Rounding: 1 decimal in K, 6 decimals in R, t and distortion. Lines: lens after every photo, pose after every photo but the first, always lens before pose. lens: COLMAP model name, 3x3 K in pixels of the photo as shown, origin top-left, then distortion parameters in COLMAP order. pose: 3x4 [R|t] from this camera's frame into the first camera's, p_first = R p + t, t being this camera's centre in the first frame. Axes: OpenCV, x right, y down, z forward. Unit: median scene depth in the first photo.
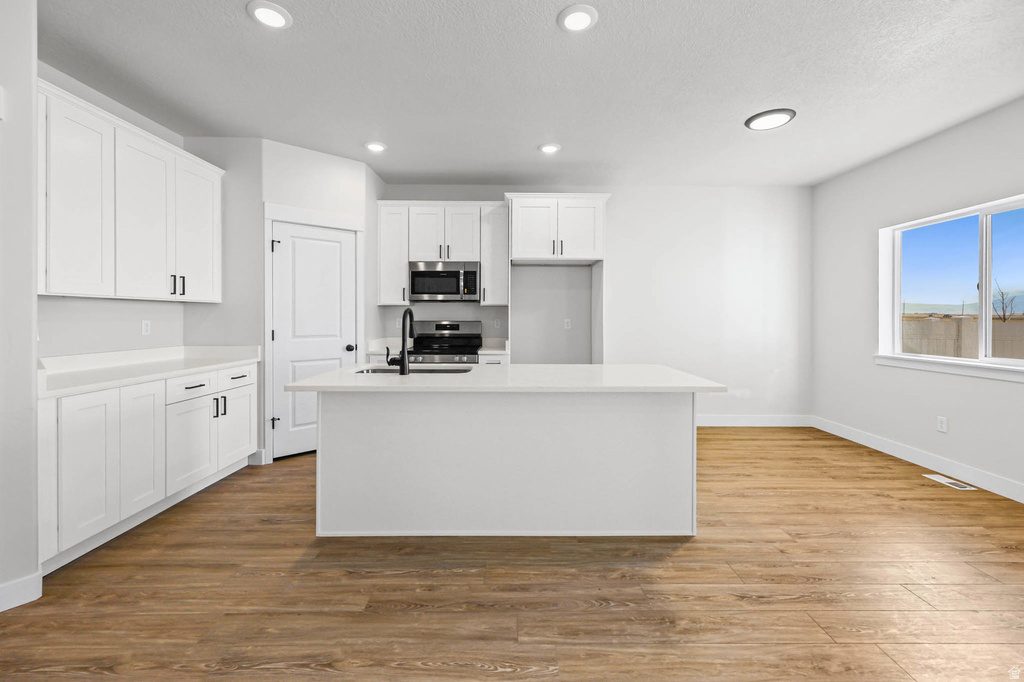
lens RADIAL K [[431.8, 0, 515.2], [0, 431.8, 317.8], [0, 0, 1]] dist [0.007143, 0.000093]
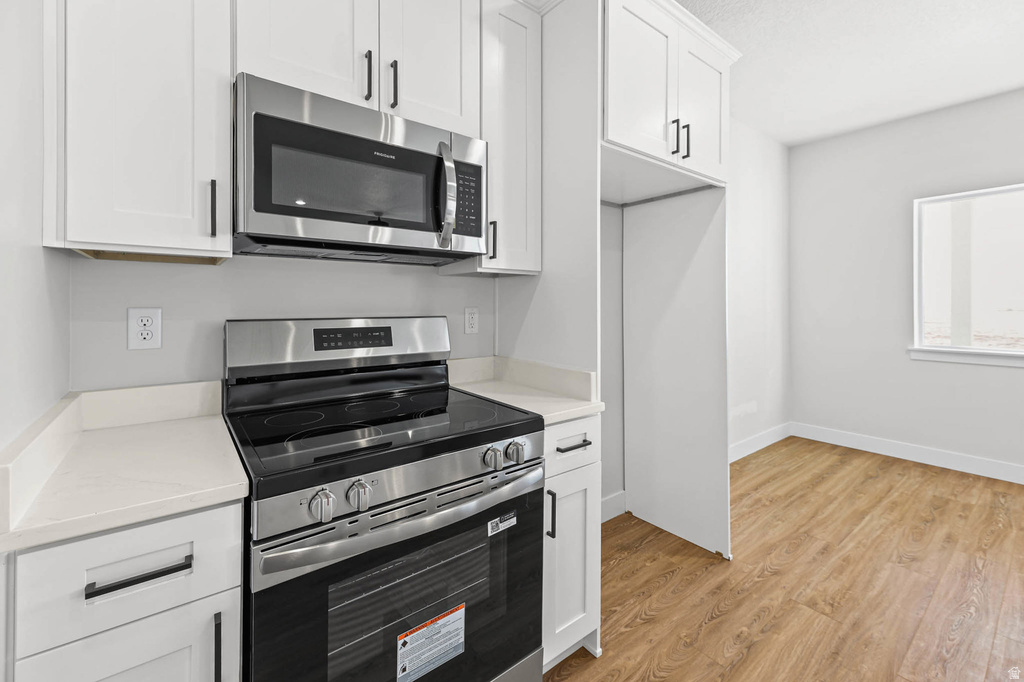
lens RADIAL K [[399.4, 0, 476.2], [0, 399.4, 303.1], [0, 0, 1]] dist [0.001246, 0.000023]
pose [[0.816242, -0.000585, 0.577709, -0.290576], [0.002348, 0.999995, -0.002304, -0.002437], [-0.577705, 0.003237, 0.816239, 0.811198]]
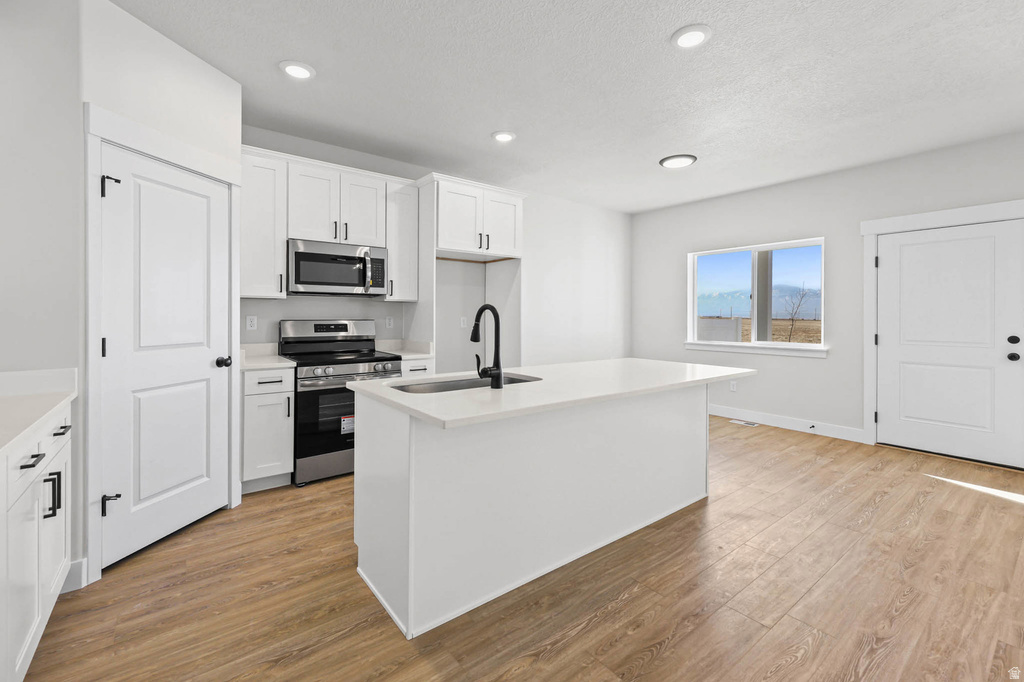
lens RADIAL K [[431.8, 0, 515.2], [0, 431.8, 317.8], [0, 0, 1]] dist [0.007143, 0.000093]
pose [[0.792372, -0.002576, 0.610032, -0.424354], [-0.000184, 0.999990, 0.004463, -0.000138], [-0.610038, -0.003648, 0.792364, 0.209713]]
